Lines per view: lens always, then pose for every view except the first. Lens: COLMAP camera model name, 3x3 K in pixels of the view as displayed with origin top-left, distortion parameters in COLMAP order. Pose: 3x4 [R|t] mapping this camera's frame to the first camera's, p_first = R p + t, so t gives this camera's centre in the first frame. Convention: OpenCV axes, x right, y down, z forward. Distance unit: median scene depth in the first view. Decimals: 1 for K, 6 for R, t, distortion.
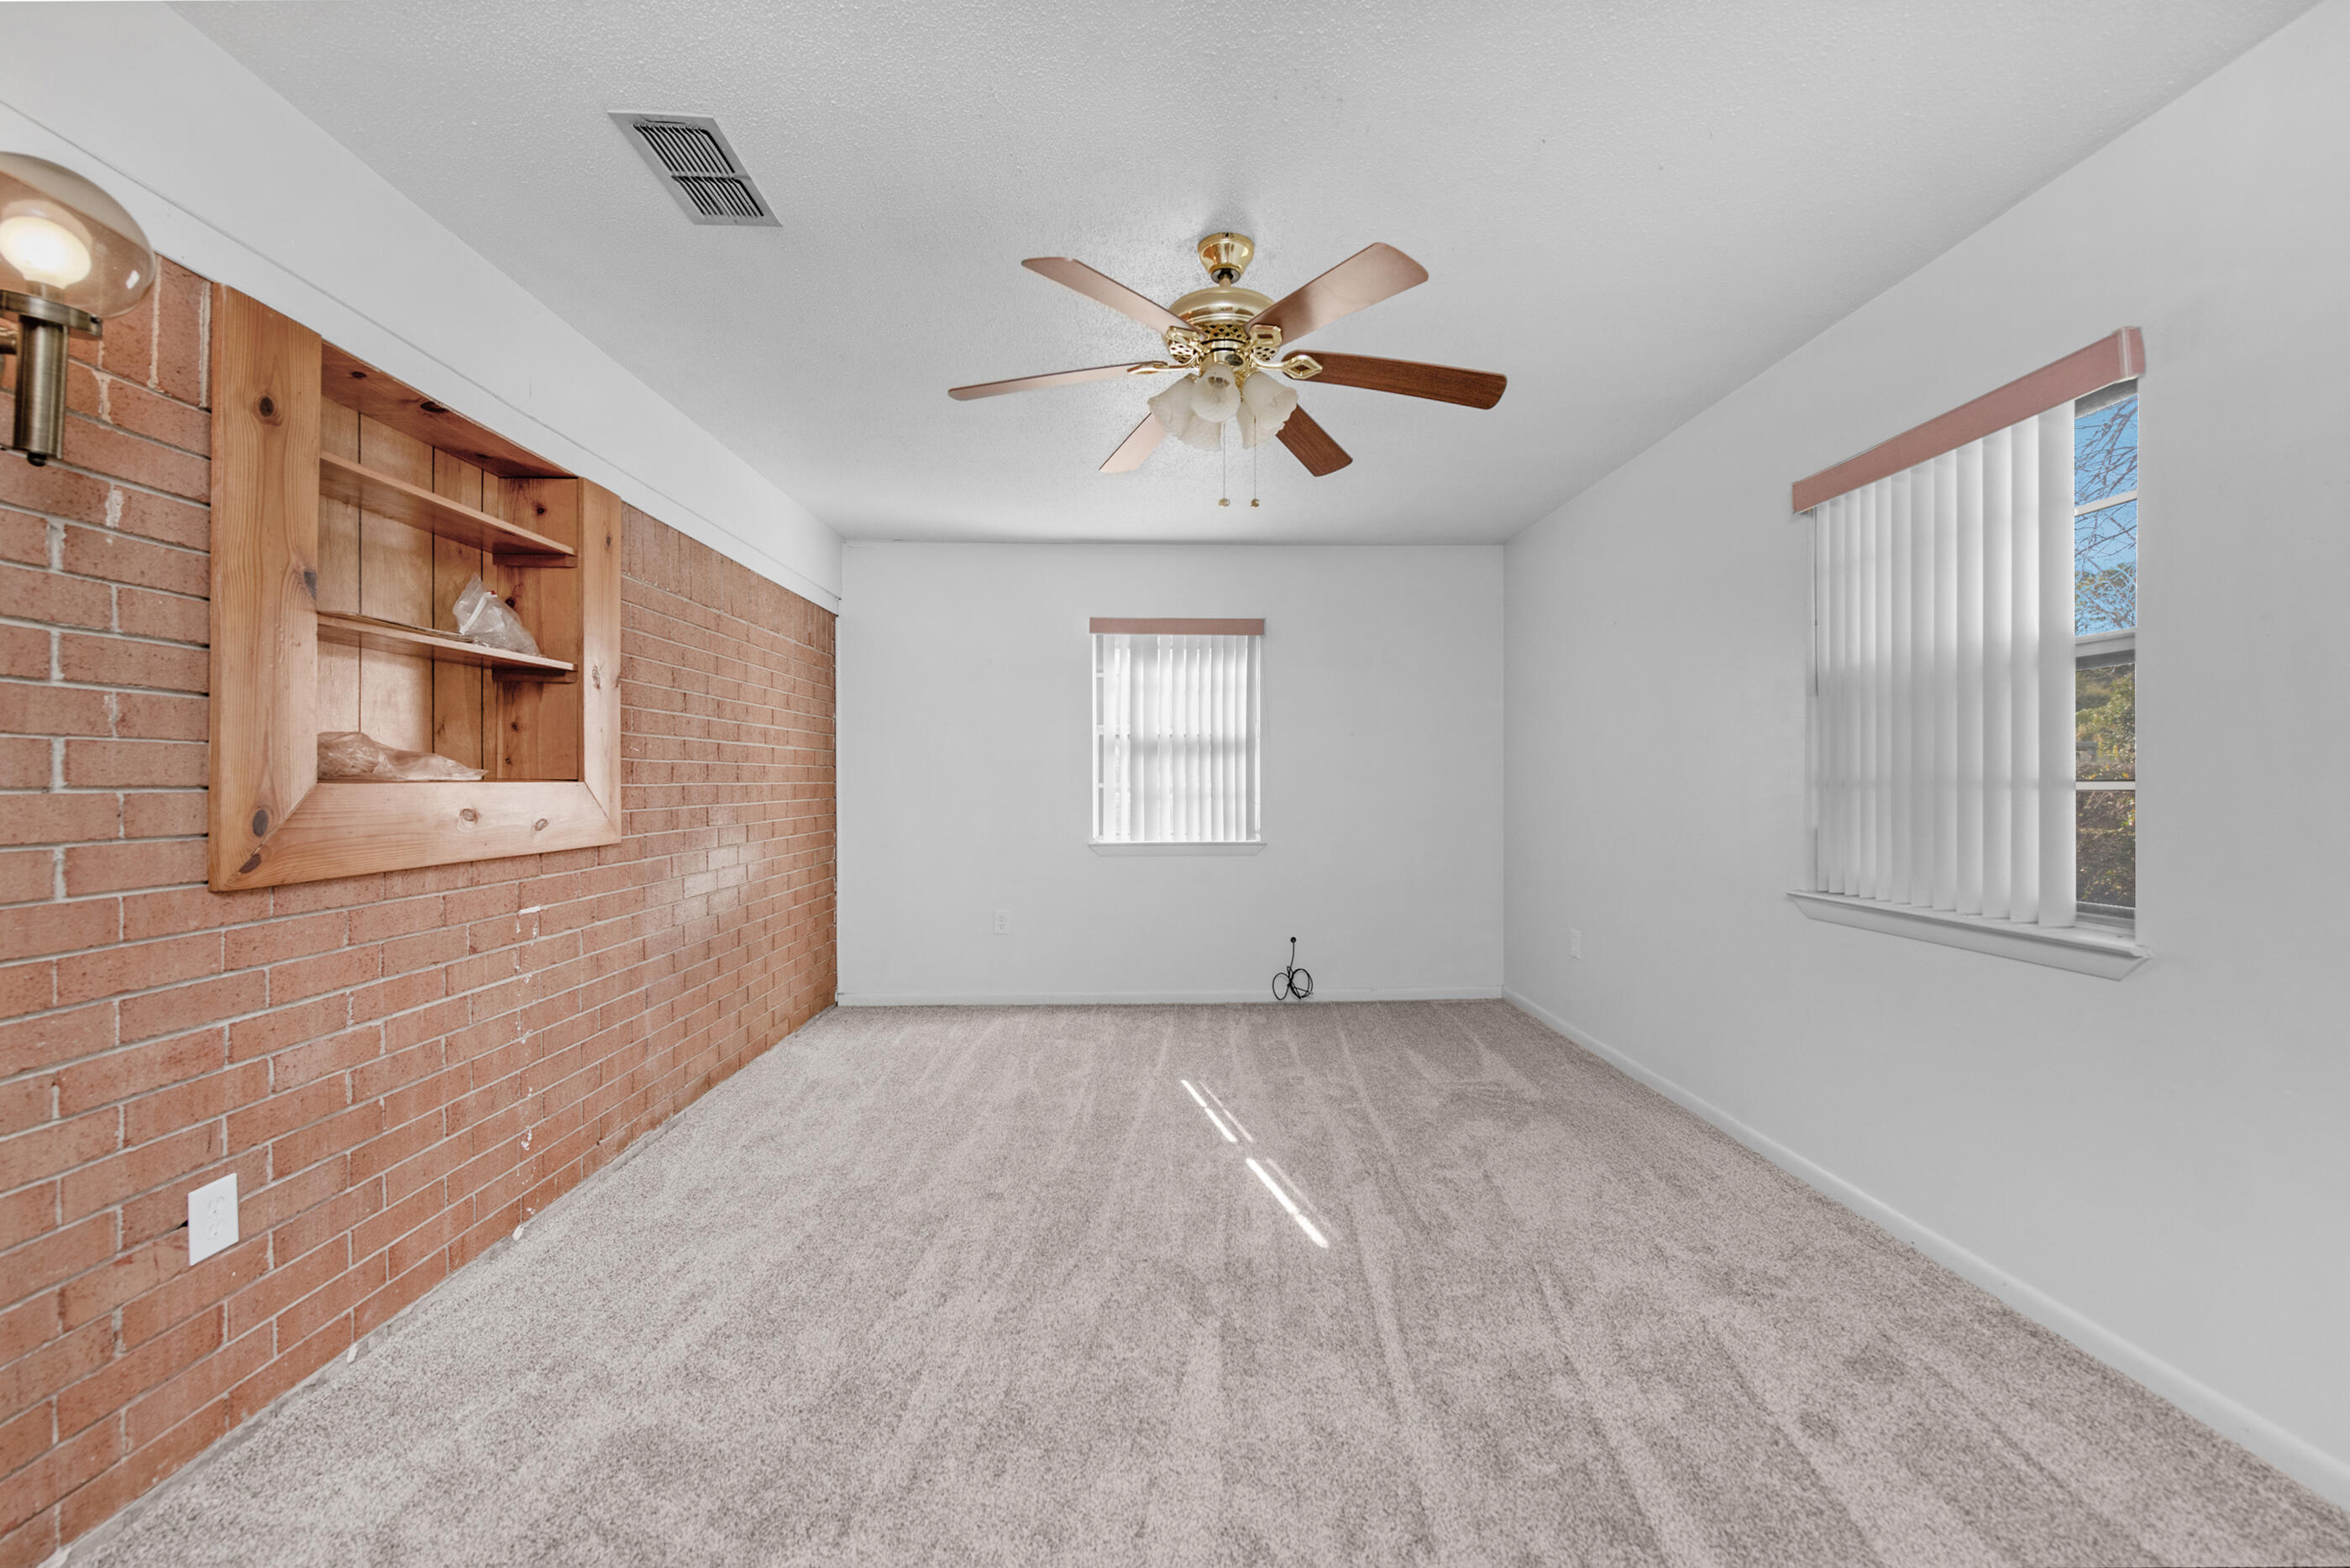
lens RADIAL K [[953.0, 0, 1195.5], [0, 953.0, 781.4], [0, 0, 1]] dist [0.014557, -0.006420]
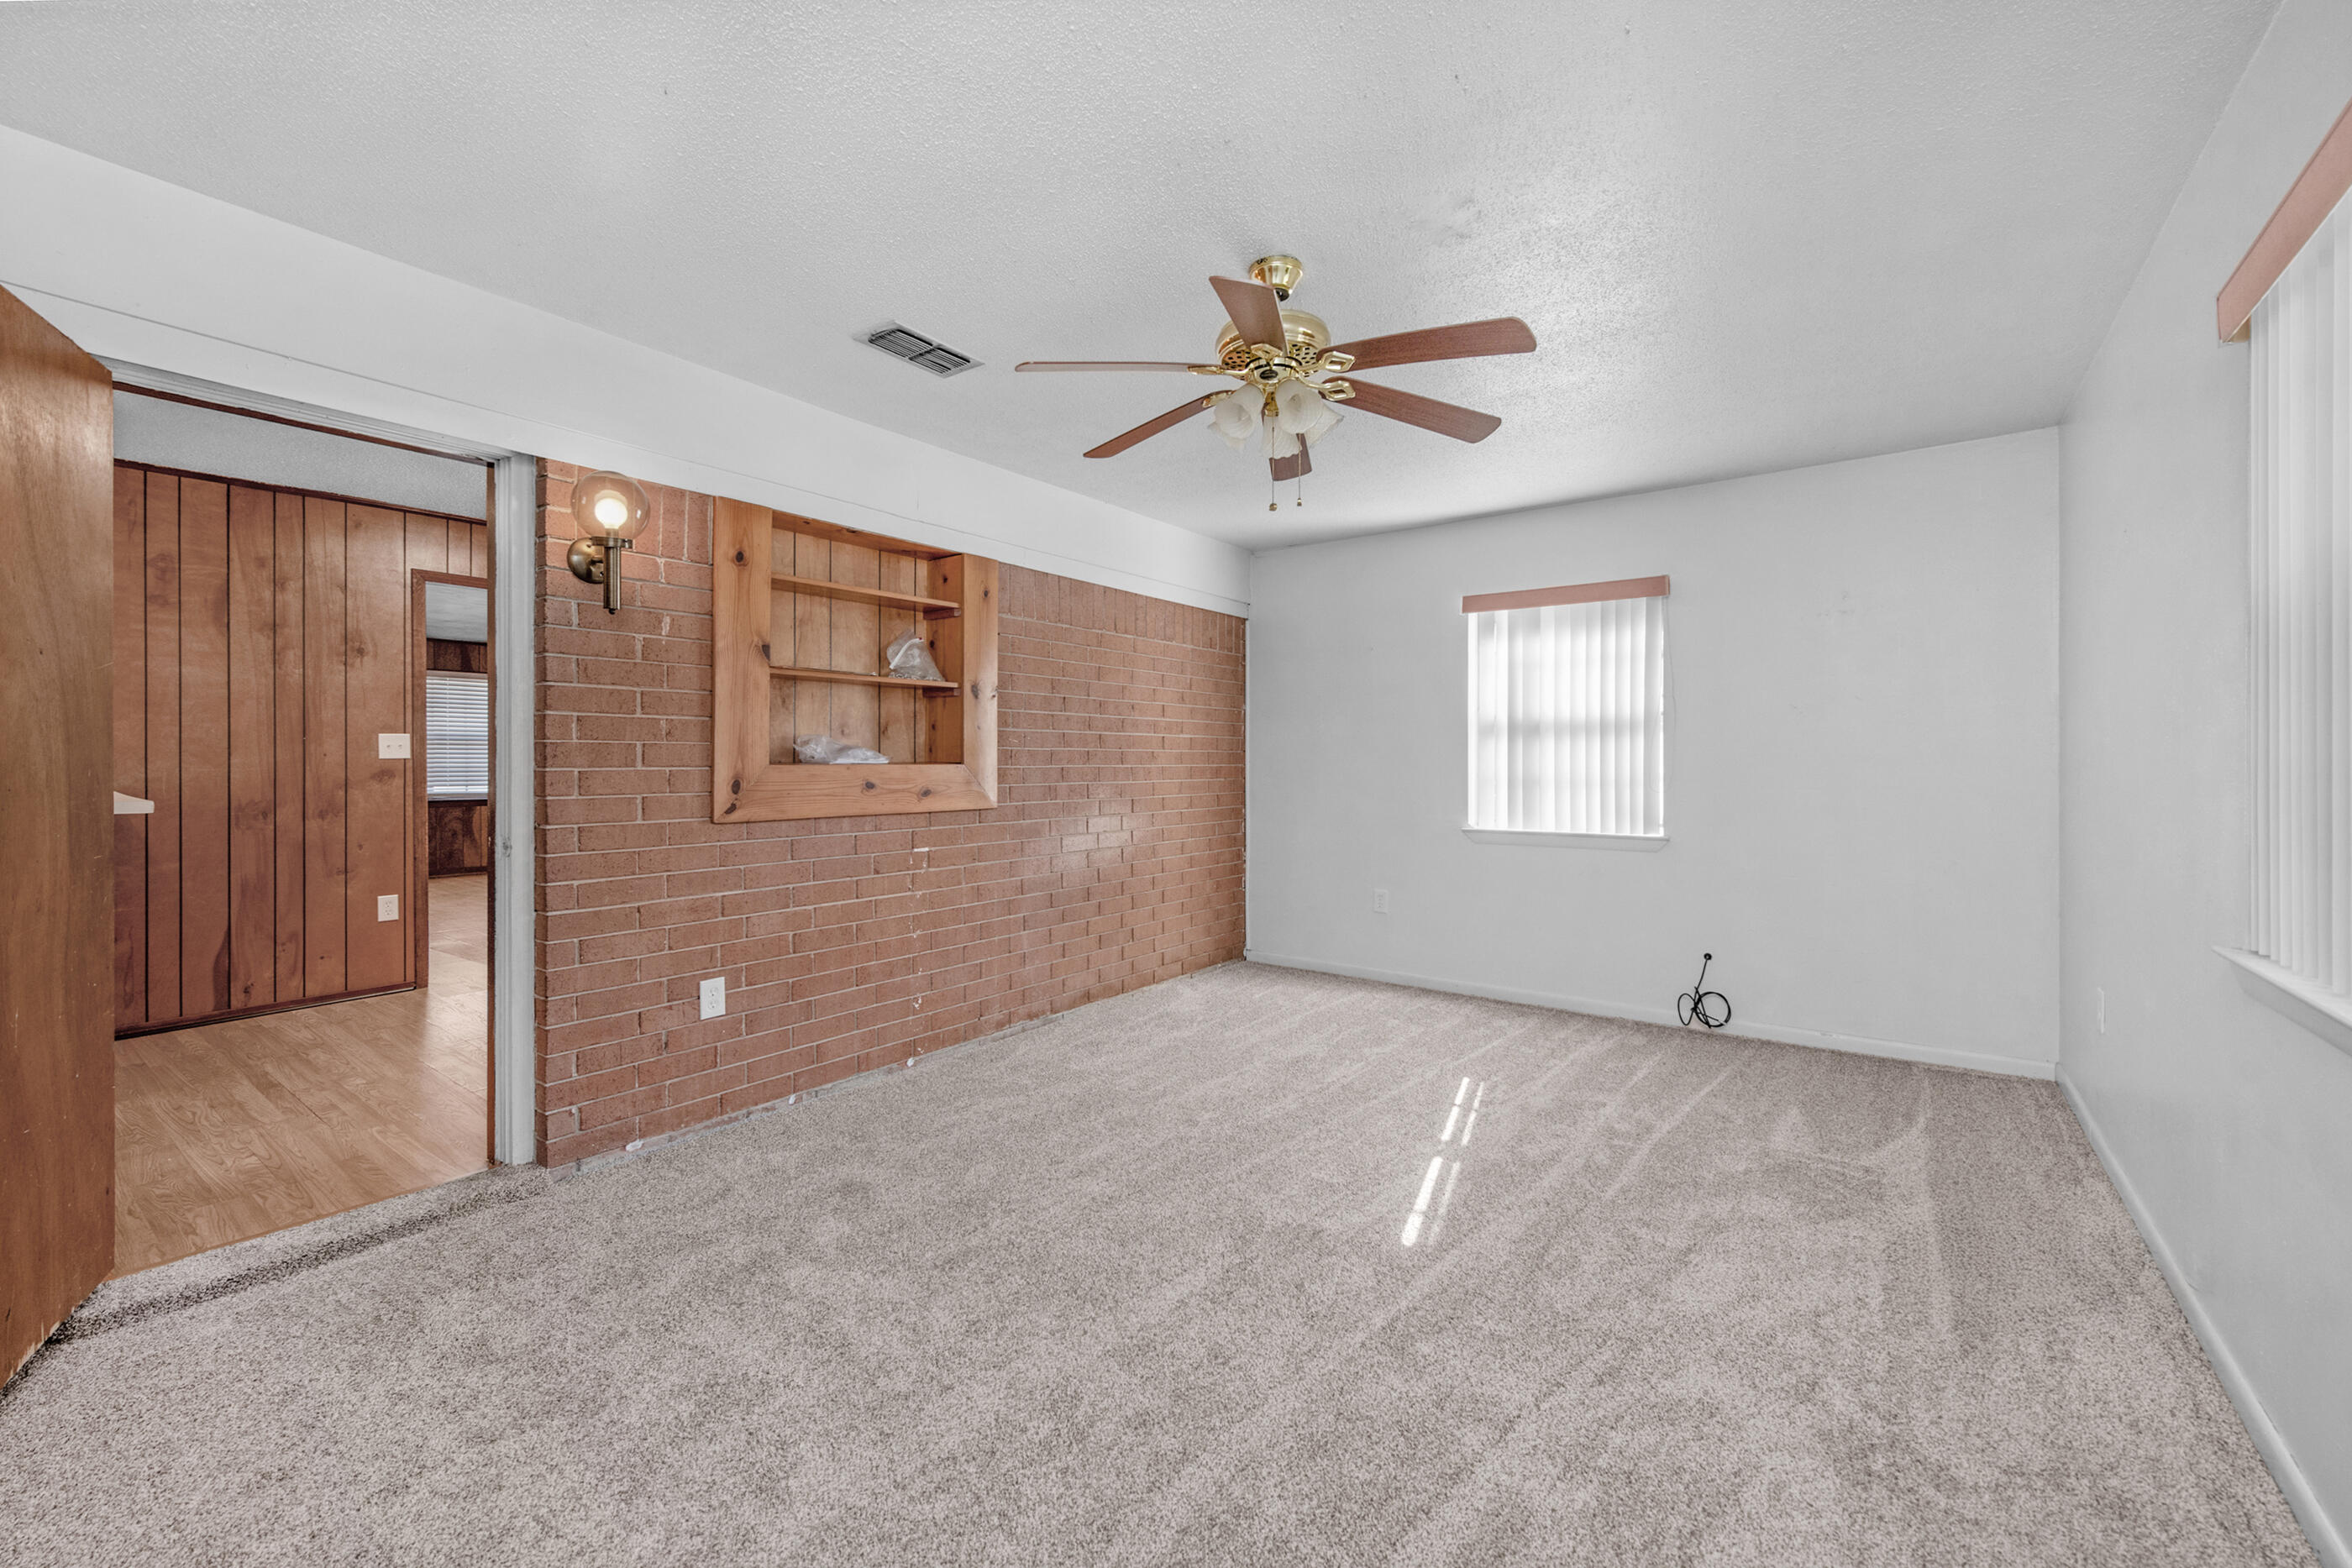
lens RADIAL K [[990.1, 0, 1175.1], [0, 990.1, 762.1], [0, 0, 1]] dist [0.001168, -0.000740]
pose [[0.763654, 0.003645, -0.645615, 0.532704], [-0.003881, 0.999992, 0.001055, -0.005330], [0.645614, 0.001699, 0.763662, 0.065306]]
